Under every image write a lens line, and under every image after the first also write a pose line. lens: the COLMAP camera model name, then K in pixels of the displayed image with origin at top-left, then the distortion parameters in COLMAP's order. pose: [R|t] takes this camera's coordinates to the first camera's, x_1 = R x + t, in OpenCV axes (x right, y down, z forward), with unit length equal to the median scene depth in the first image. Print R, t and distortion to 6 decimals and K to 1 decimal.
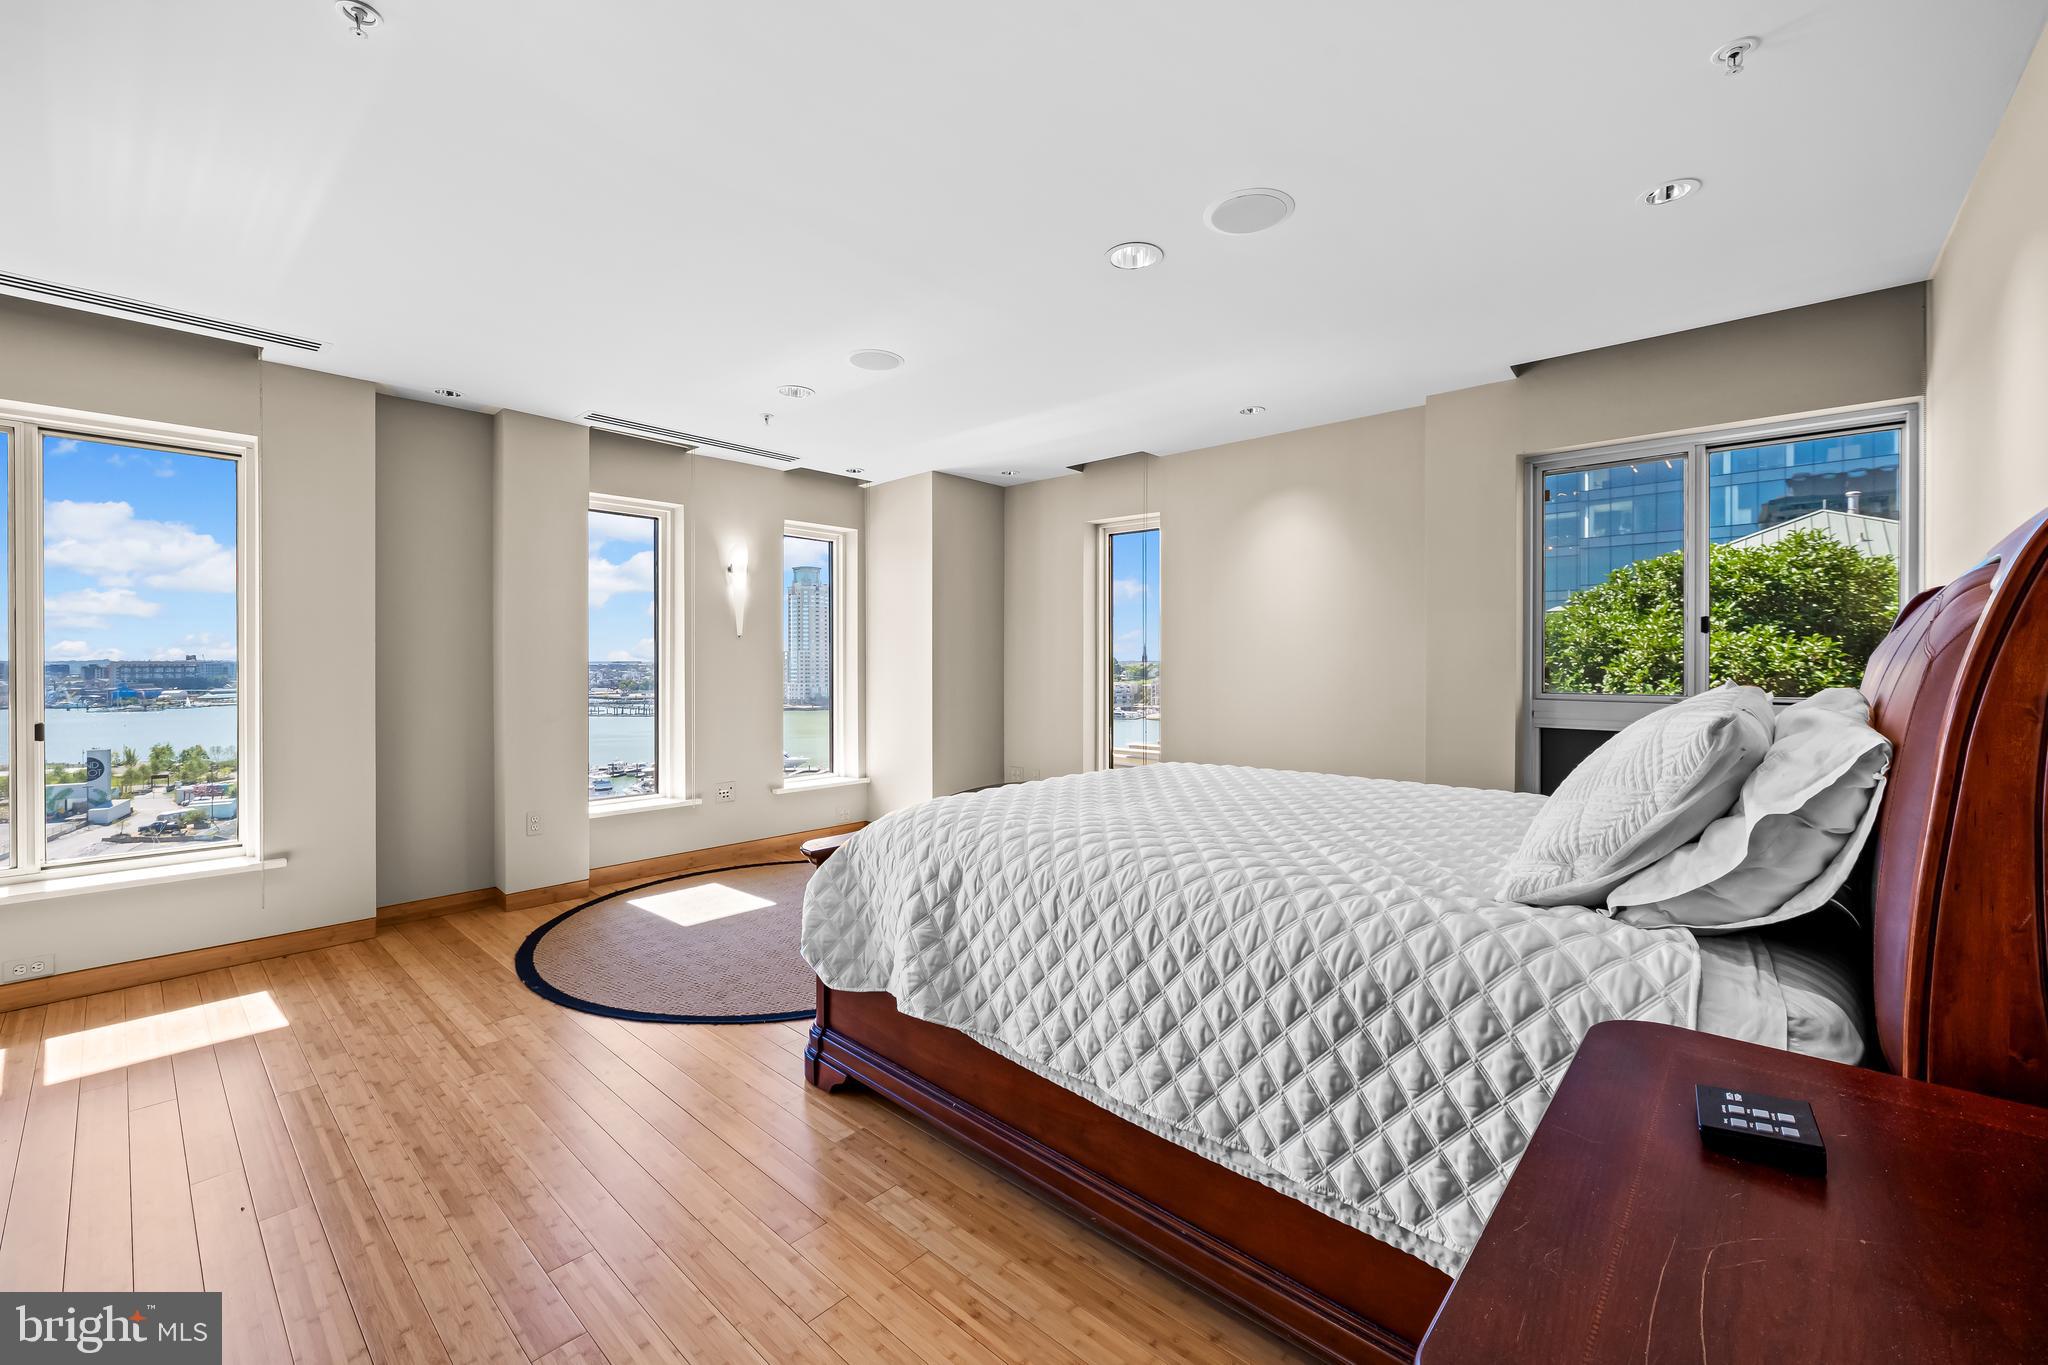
lens RADIAL K [[826.4, 0, 1024.3], [0, 826.4, 663.2], [0, 0, 1]] dist [-0.003711, -0.000437]
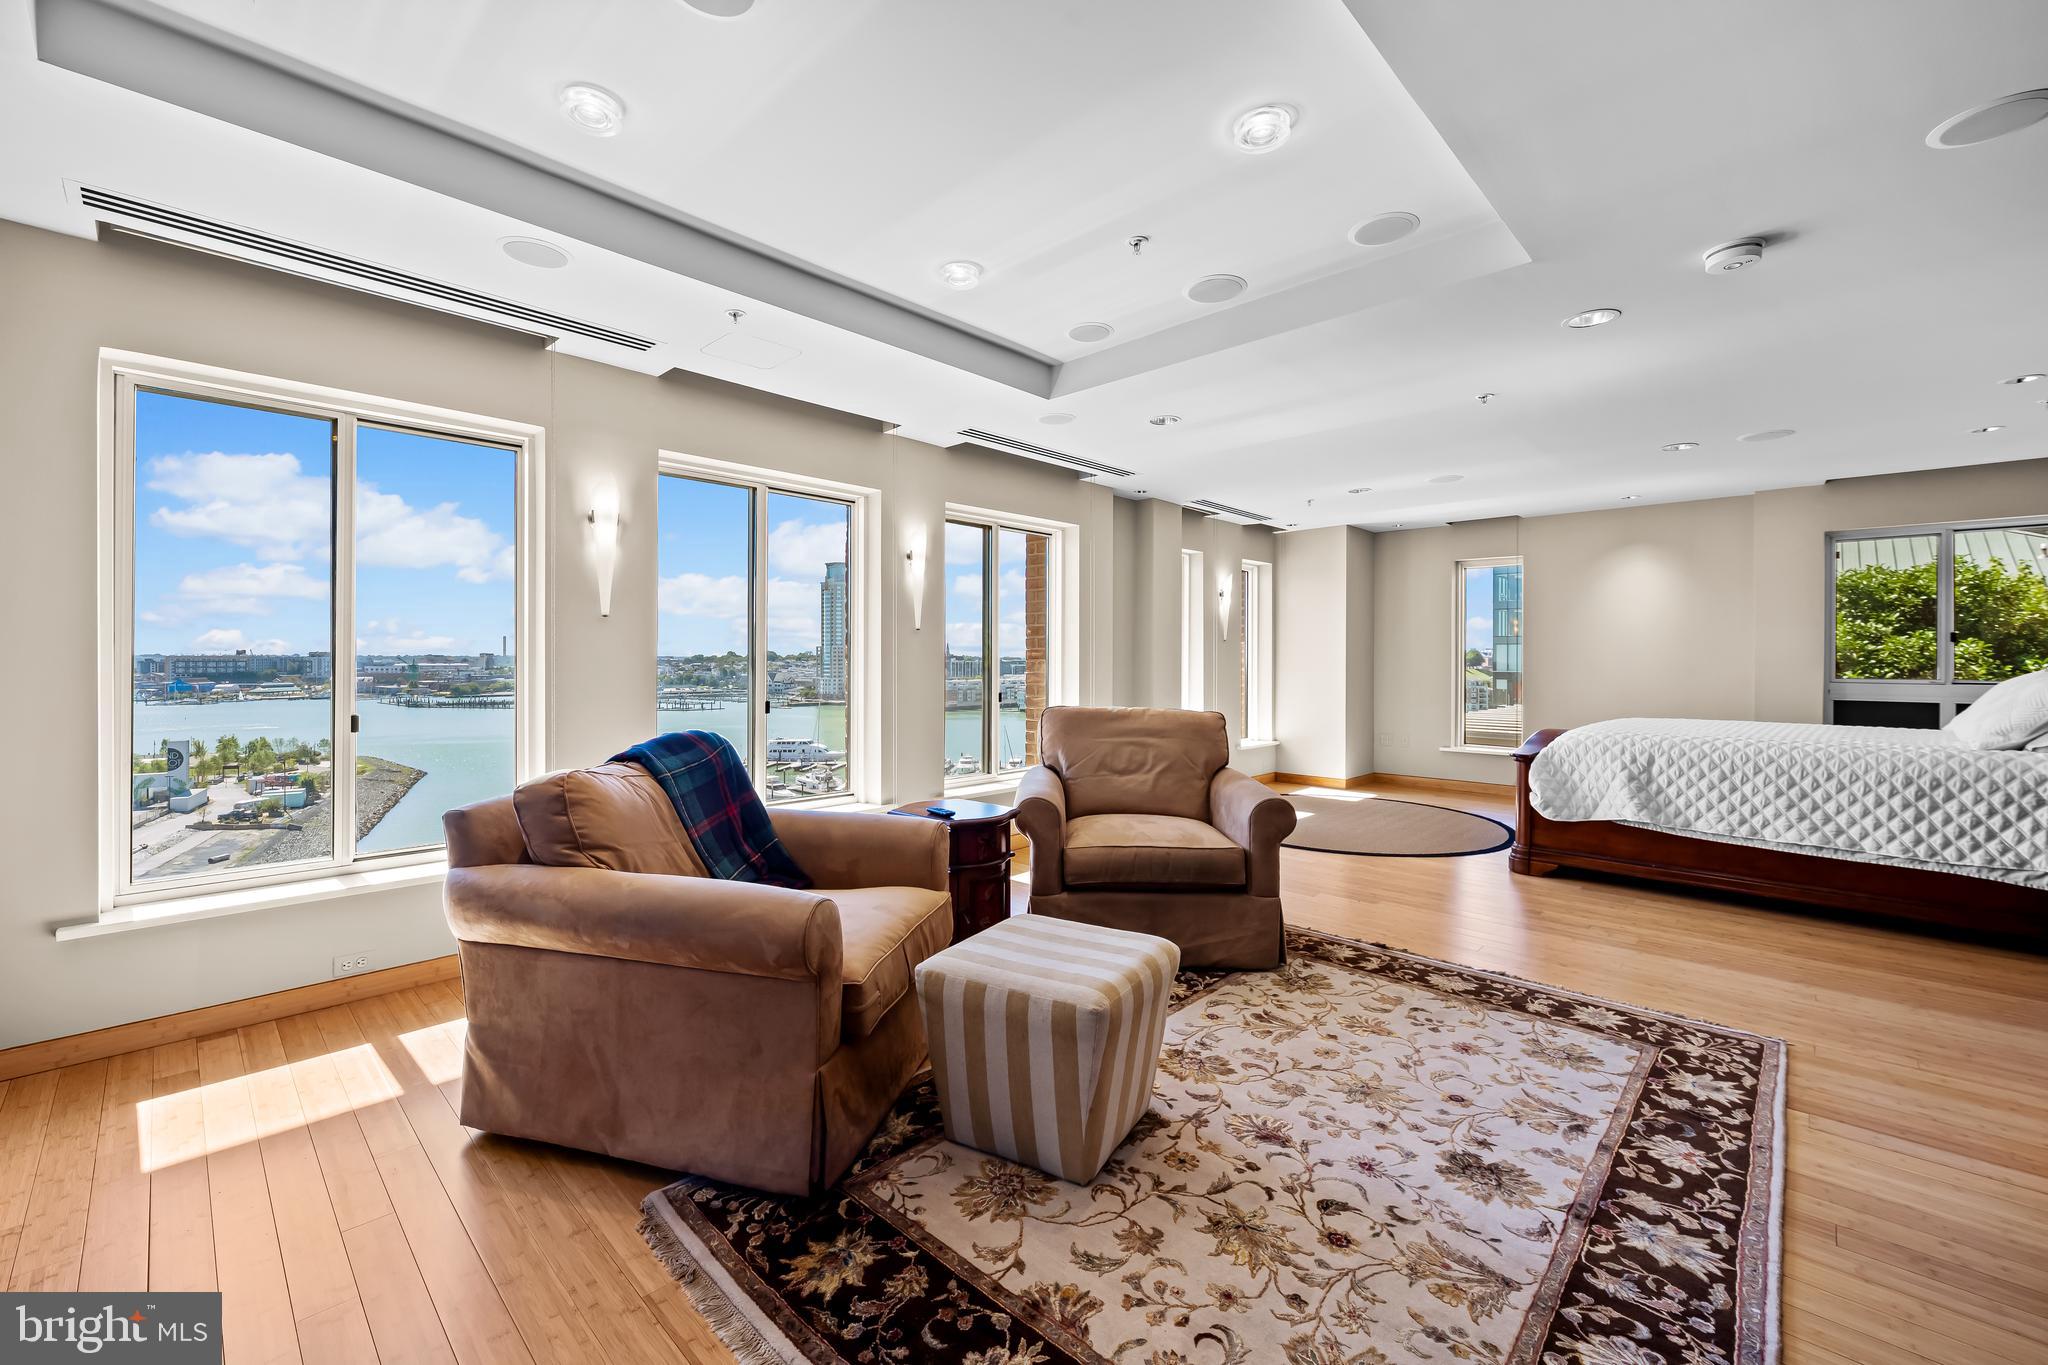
lens RADIAL K [[830.5, 0, 1027.5], [0, 830.5, 662.0], [0, 0, 1]] dist [-0.002943, -0.000411]
pose [[0.999659, 0.001046, -0.026079, -0.588365], [-0.000933, 0.999990, 0.004345, -0.000696], [0.026083, -0.004319, 0.999650, -0.423899]]
